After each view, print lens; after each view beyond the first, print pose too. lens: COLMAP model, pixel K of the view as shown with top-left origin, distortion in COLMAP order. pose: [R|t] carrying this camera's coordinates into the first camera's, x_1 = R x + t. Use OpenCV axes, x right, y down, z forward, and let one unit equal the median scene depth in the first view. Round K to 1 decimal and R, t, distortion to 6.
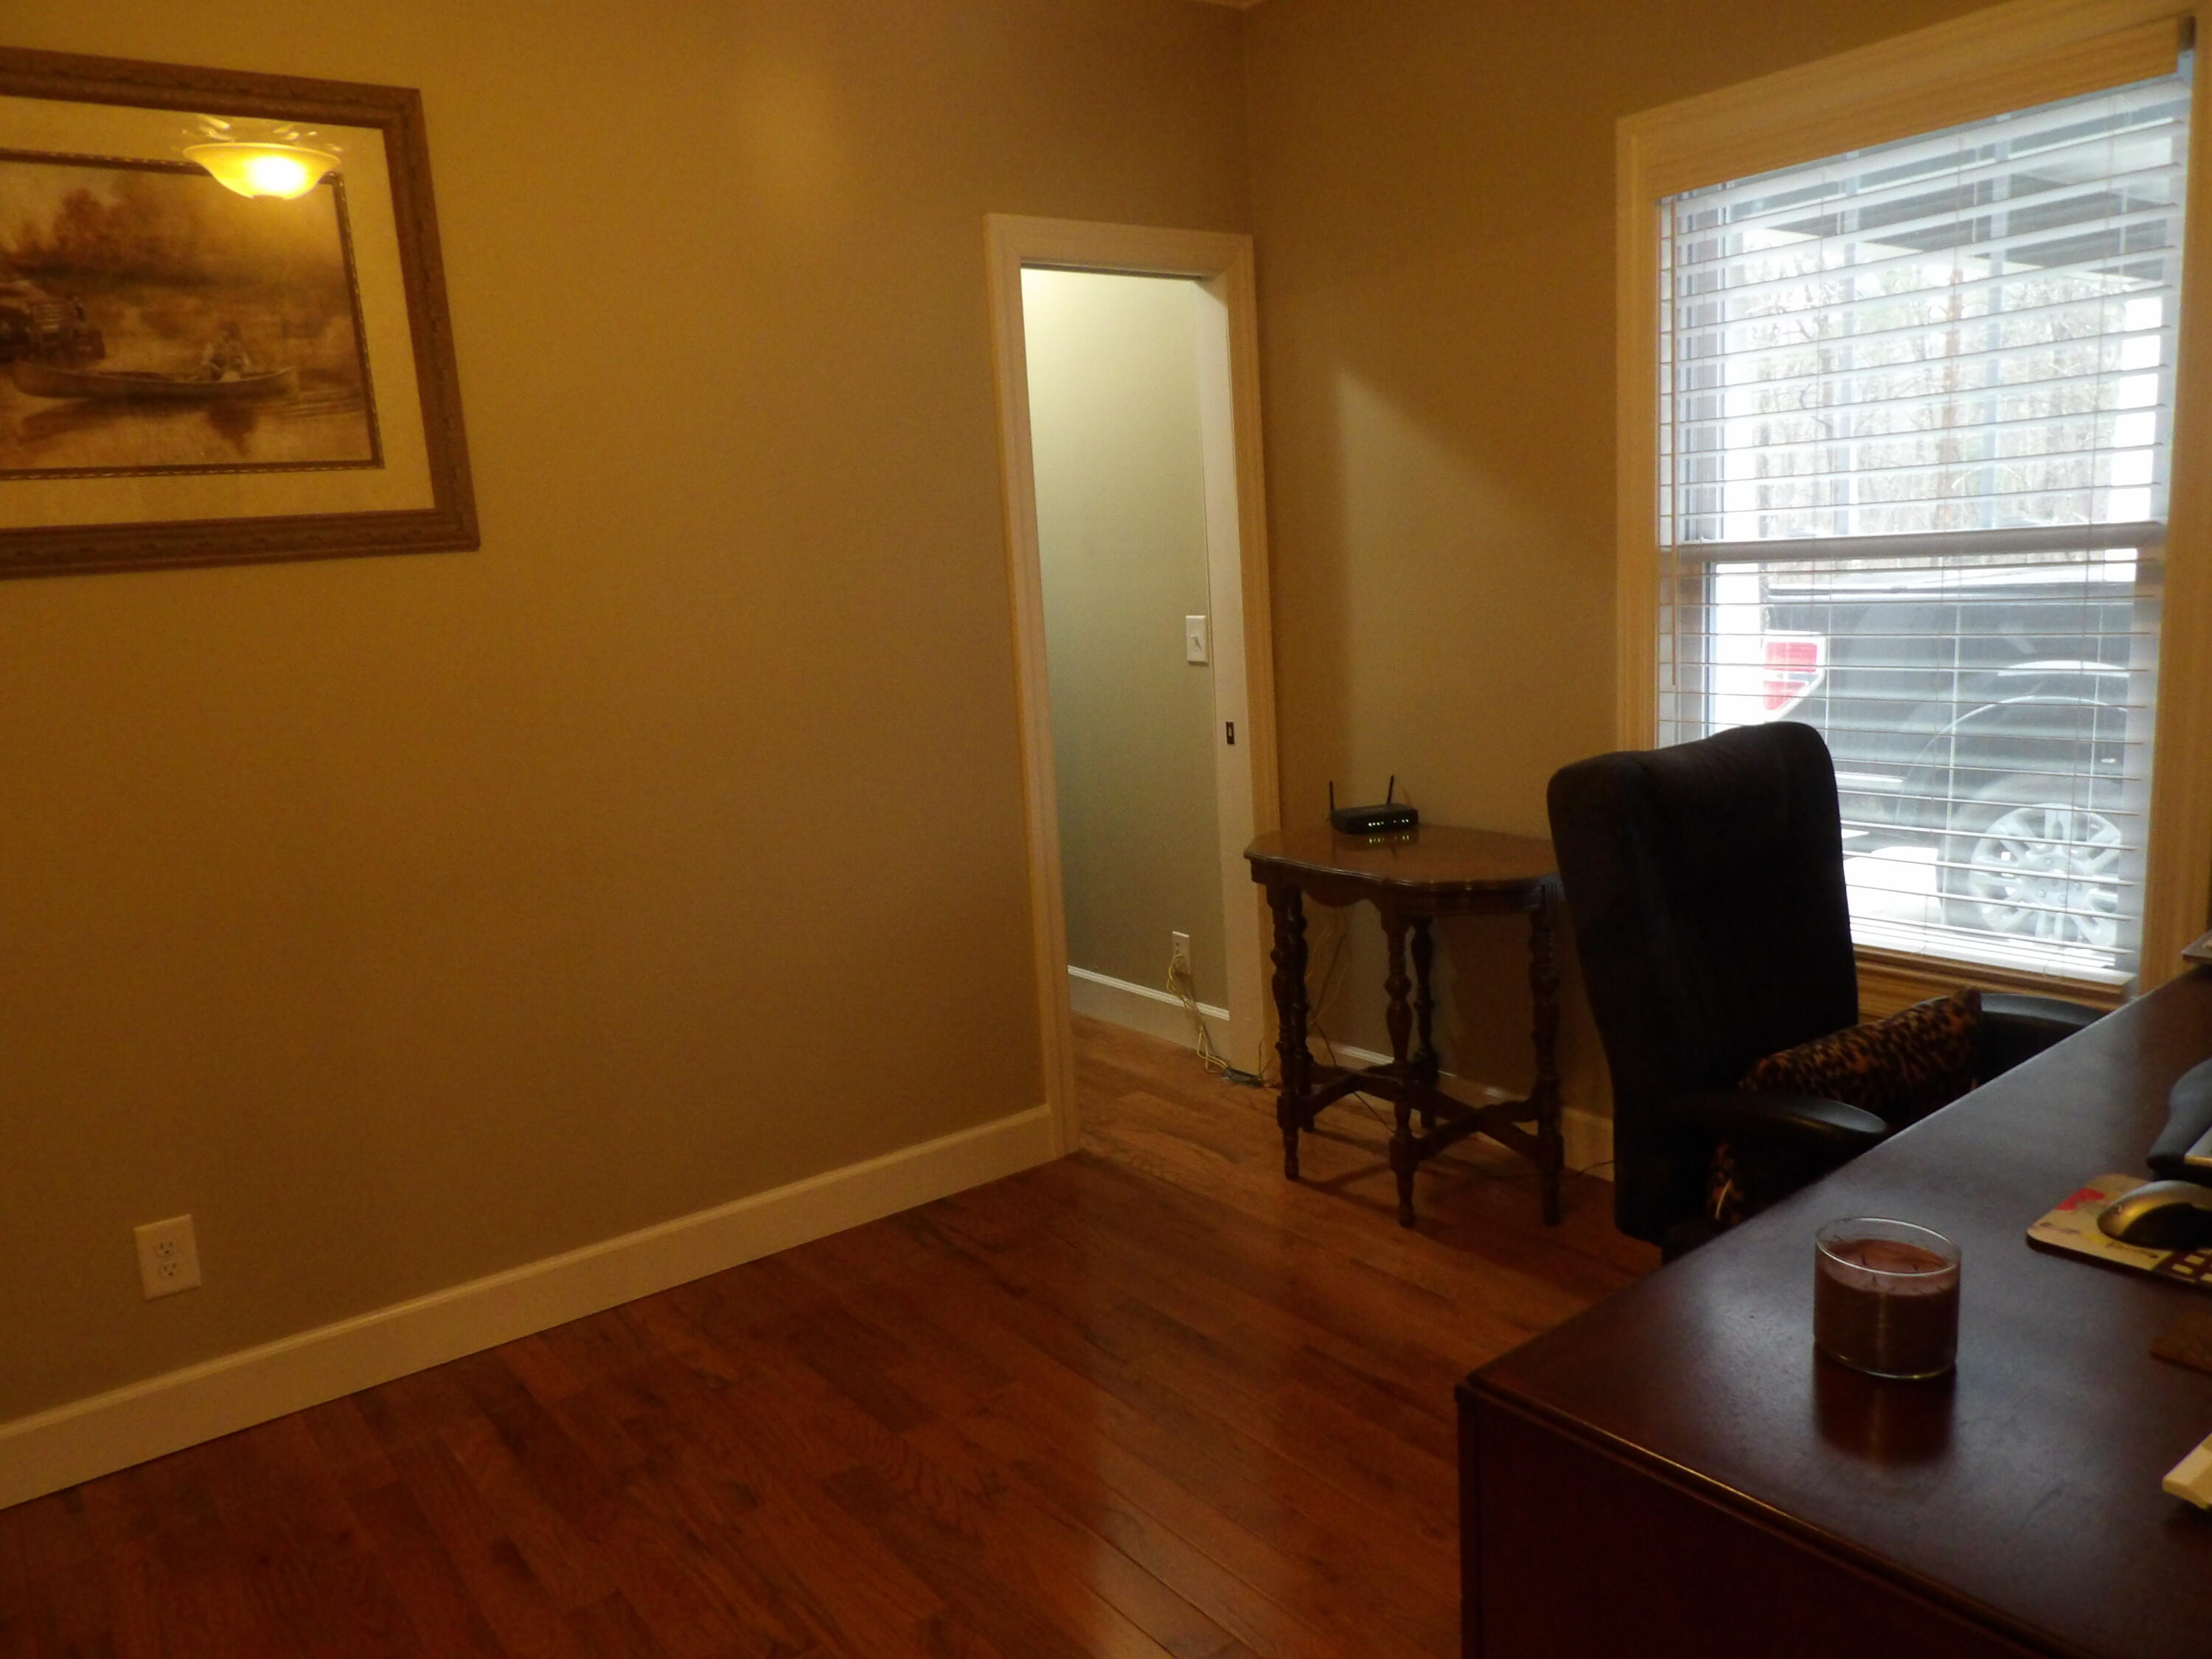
lens RADIAL K [[1593.1, 0, 1106.2], [0, 1593.1, 829.9], [0, 0, 1]] dist [-0.019139, 0.017962]
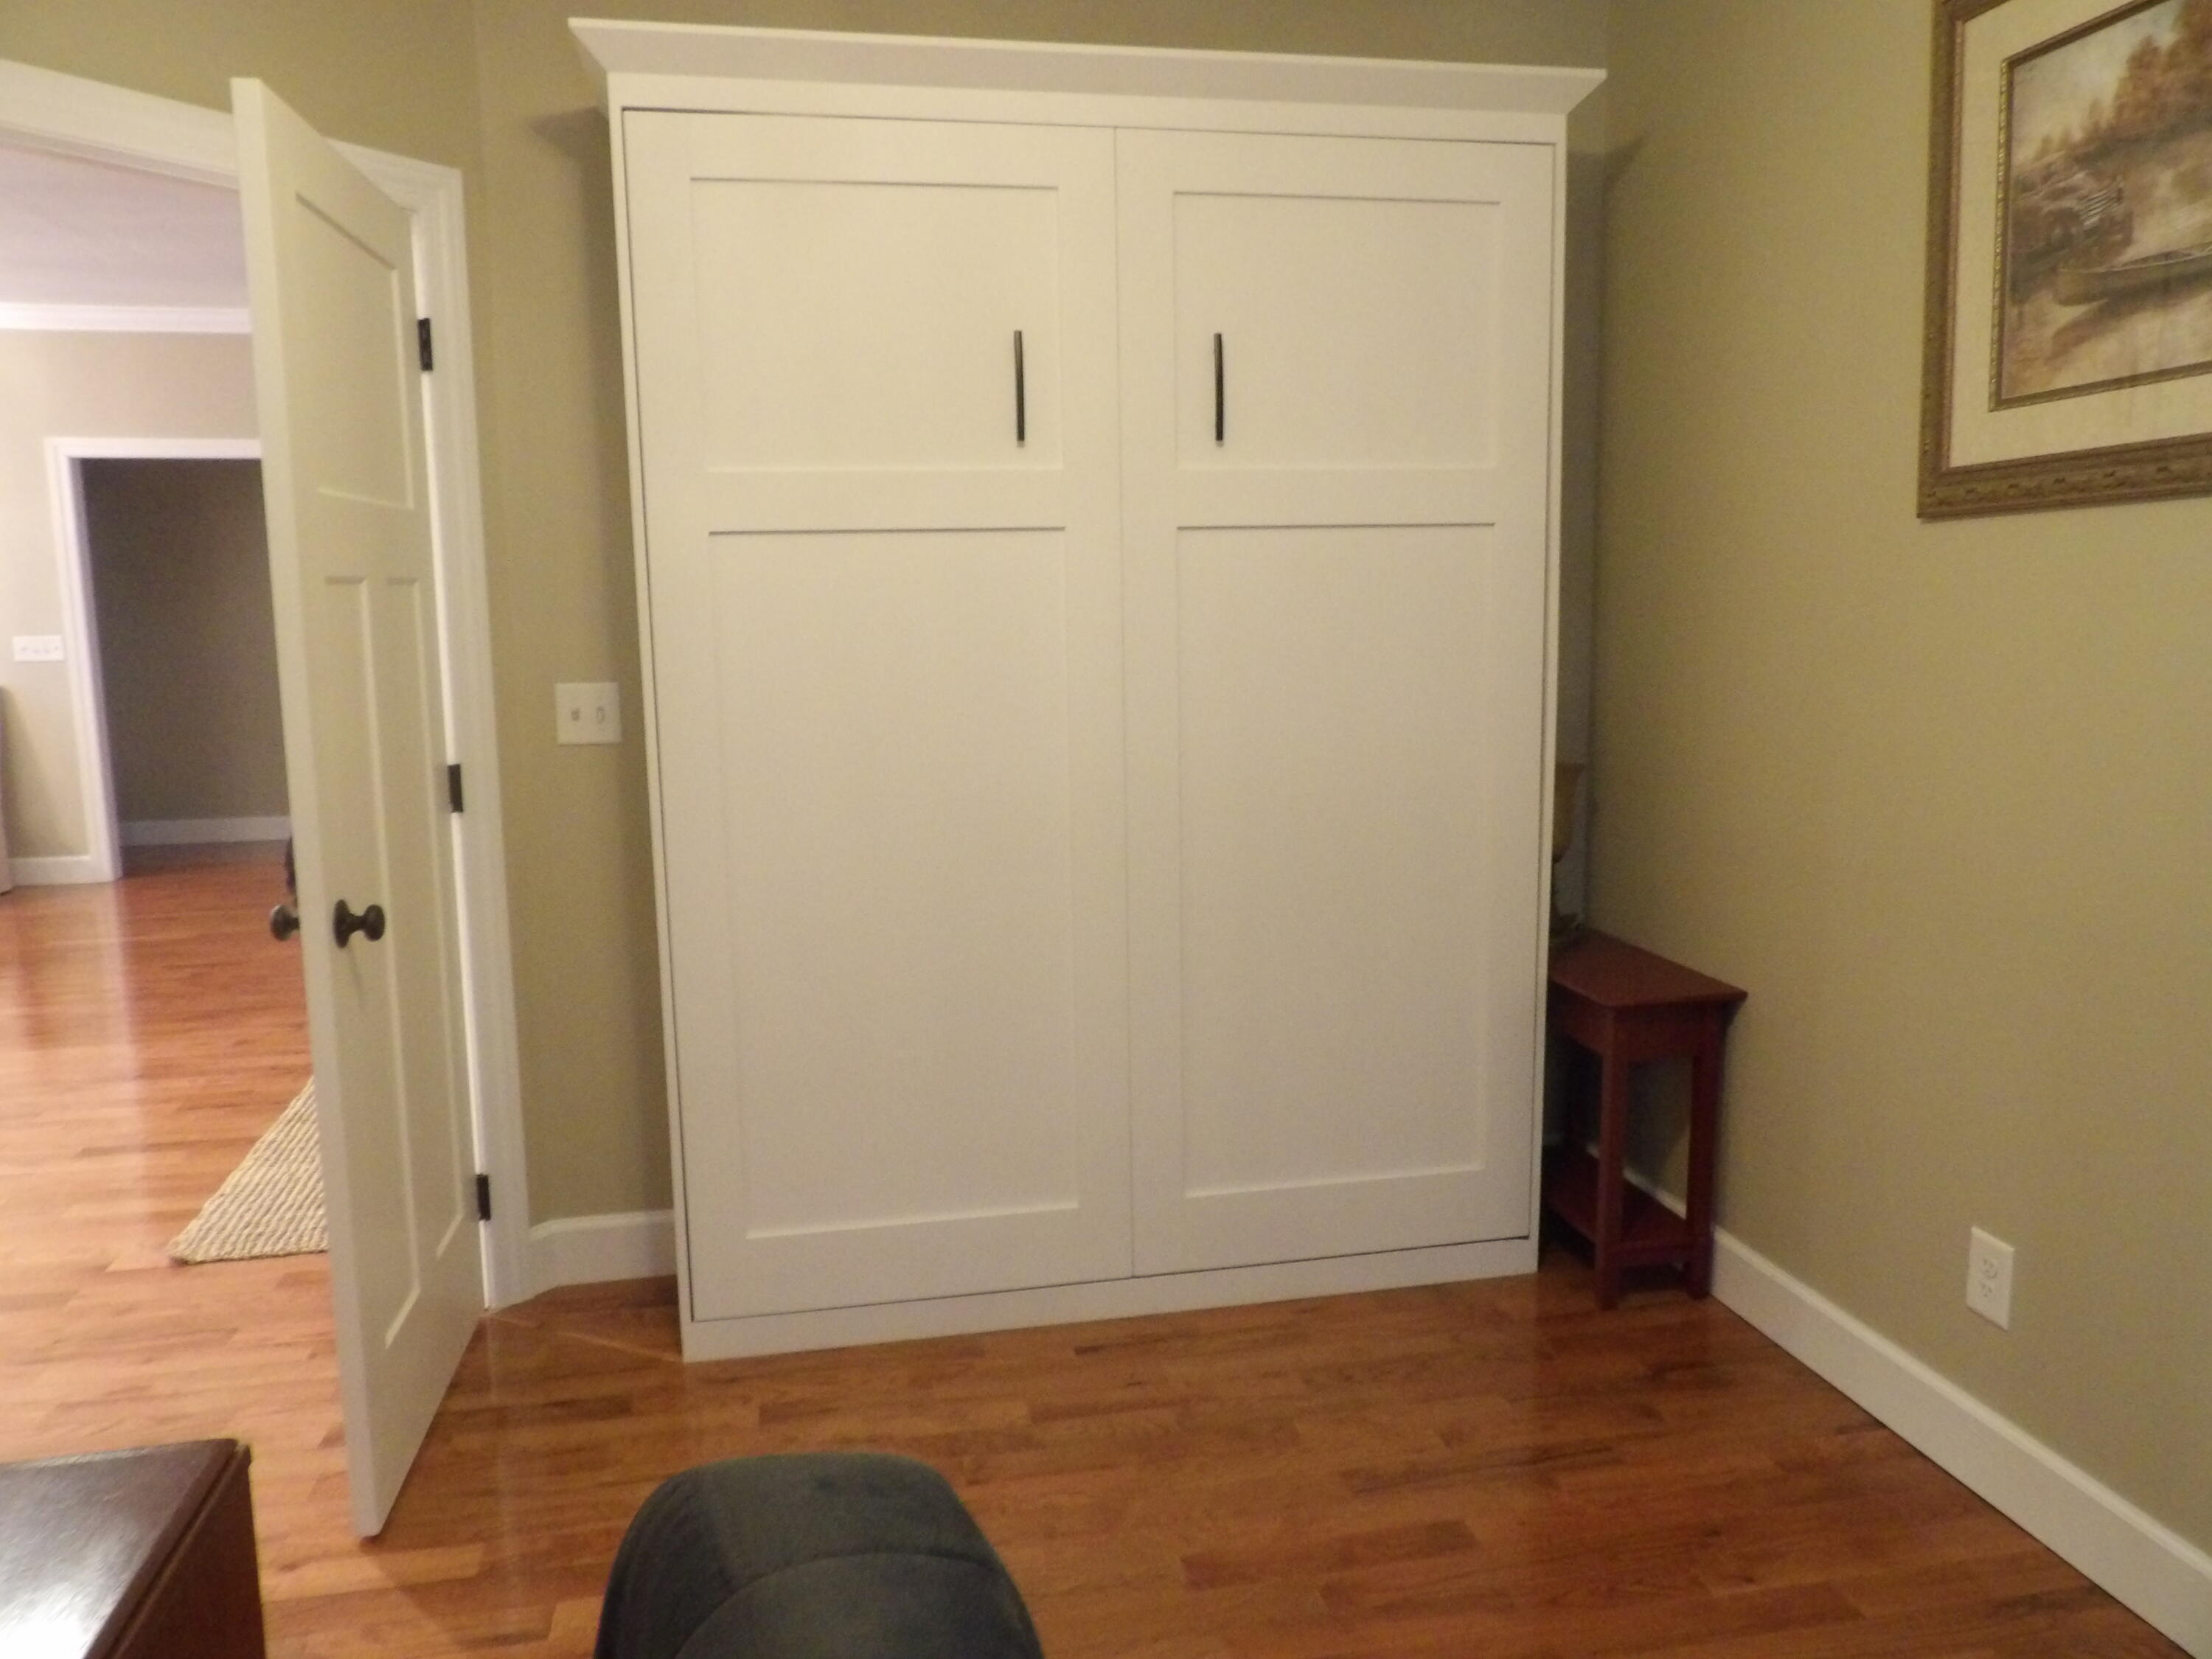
lens RADIAL K [[1593.1, 0, 1106.5], [0, 1593.1, 829.0], [0, 0, 1]] dist [-0.019139, 0.017962]
pose [[-0.434140, 0.196539, -0.879145, 0.389950], [-0.110619, 0.956894, 0.268547, -0.170535], [0.894028, 0.213837, -0.393685, 0.921469]]
